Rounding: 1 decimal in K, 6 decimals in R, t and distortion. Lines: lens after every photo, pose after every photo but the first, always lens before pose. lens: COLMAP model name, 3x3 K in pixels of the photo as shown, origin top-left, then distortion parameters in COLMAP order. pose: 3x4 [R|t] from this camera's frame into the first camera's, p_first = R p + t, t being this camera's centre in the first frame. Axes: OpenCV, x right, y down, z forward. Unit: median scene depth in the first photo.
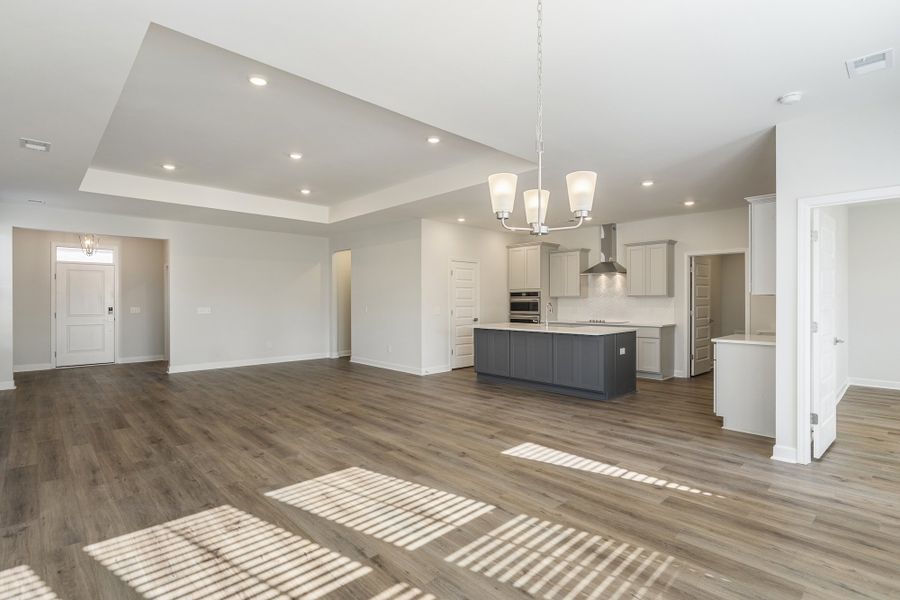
lens RADIAL K [[439.9, 0, 450.0], [0, 439.9, 300.0], [0, 0, 1]] dist [-0.001520, -0.000180]
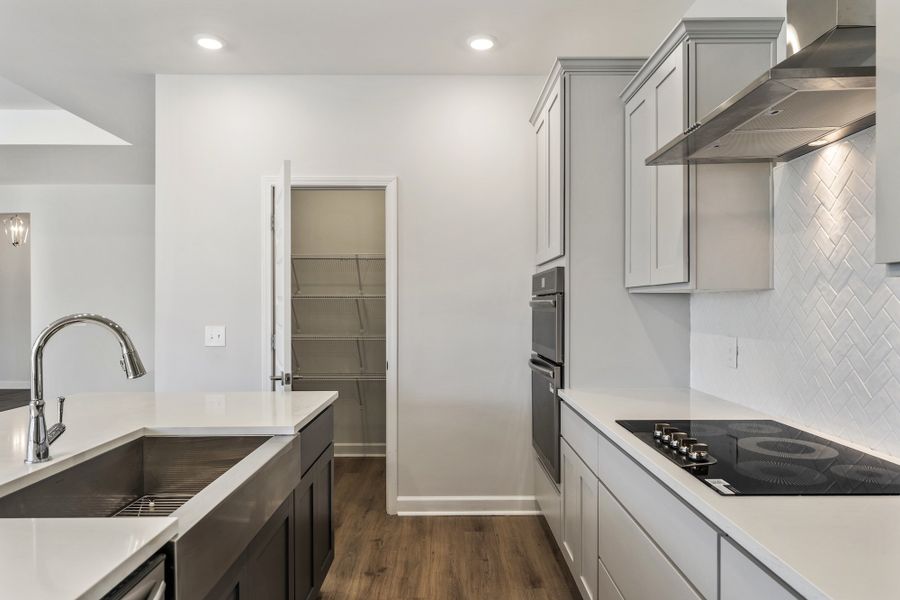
lens RADIAL K [[576.9, 0, 449.1], [0, 576.9, 305.4], [0, 0, 1]] dist [0.001112, 0.000228]
pose [[0.724760, 0.000361, -0.689002, 0.829295], [0.000286, 1.000000, 0.000824, 0.001424], [0.689002, -0.000794, 0.724759, 1.596066]]
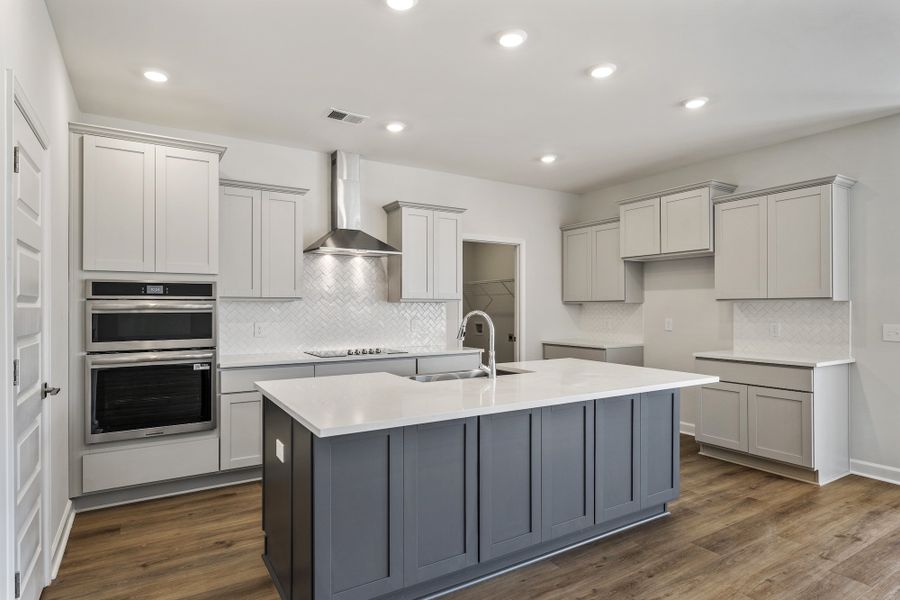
lens RADIAL K [[495.5, 0, 449.8], [0, 495.5, 304.3], [0, 0, 1]] dist [-0.001172, -0.000036]
pose [[0.209303, 0.006900, 0.977826, -0.332100], [-0.000003, 0.999975, -0.007055, 0.002307], [-0.977851, 0.001474, 0.209298, 1.599335]]
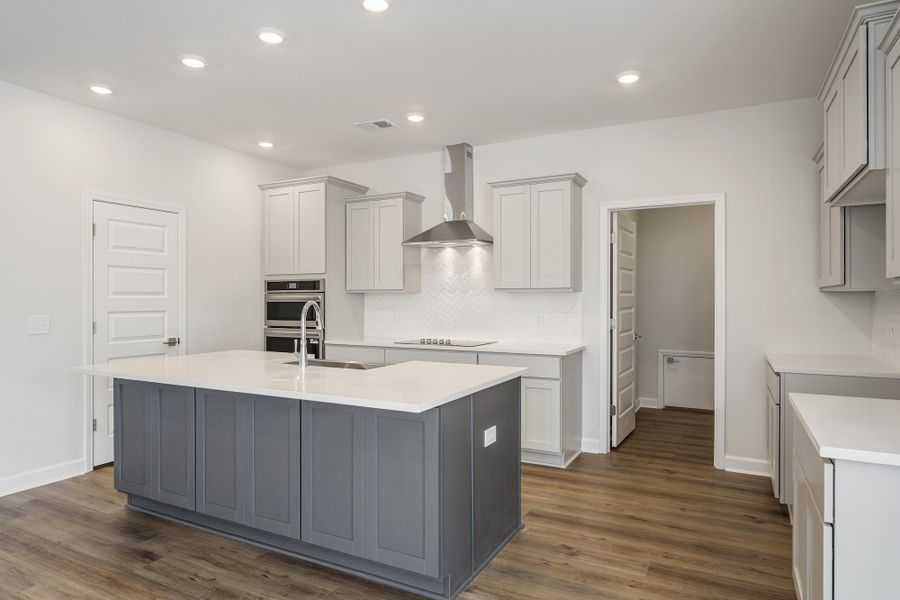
lens RADIAL K [[539.4, 0, 450.0], [0, 539.4, 300.0], [0, 0, 1]] dist [0.000330, 0.000211]
pose [[0.948880, 0.000668, 0.315635, 0.327648], [-0.001598, 0.999995, 0.002690, 0.002402], [-0.315632, -0.003057, 0.948877, 0.876626]]
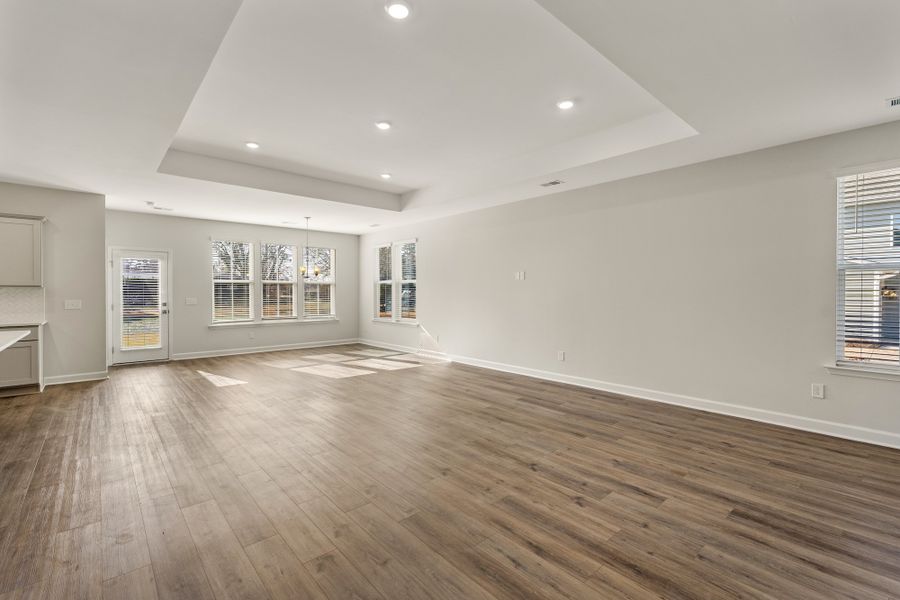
lens RADIAL K [[401.9, 0, 448.4], [0, 401.9, 291.5], [0, 0, 1]] dist [0.000023, 0.000149]
pose [[-0.999111, 0.000233, 0.042167, -0.665458], [0.000170, 0.999999, -0.001504, 0.003930], [-0.042167, -0.001496, -0.999109, 2.366322]]
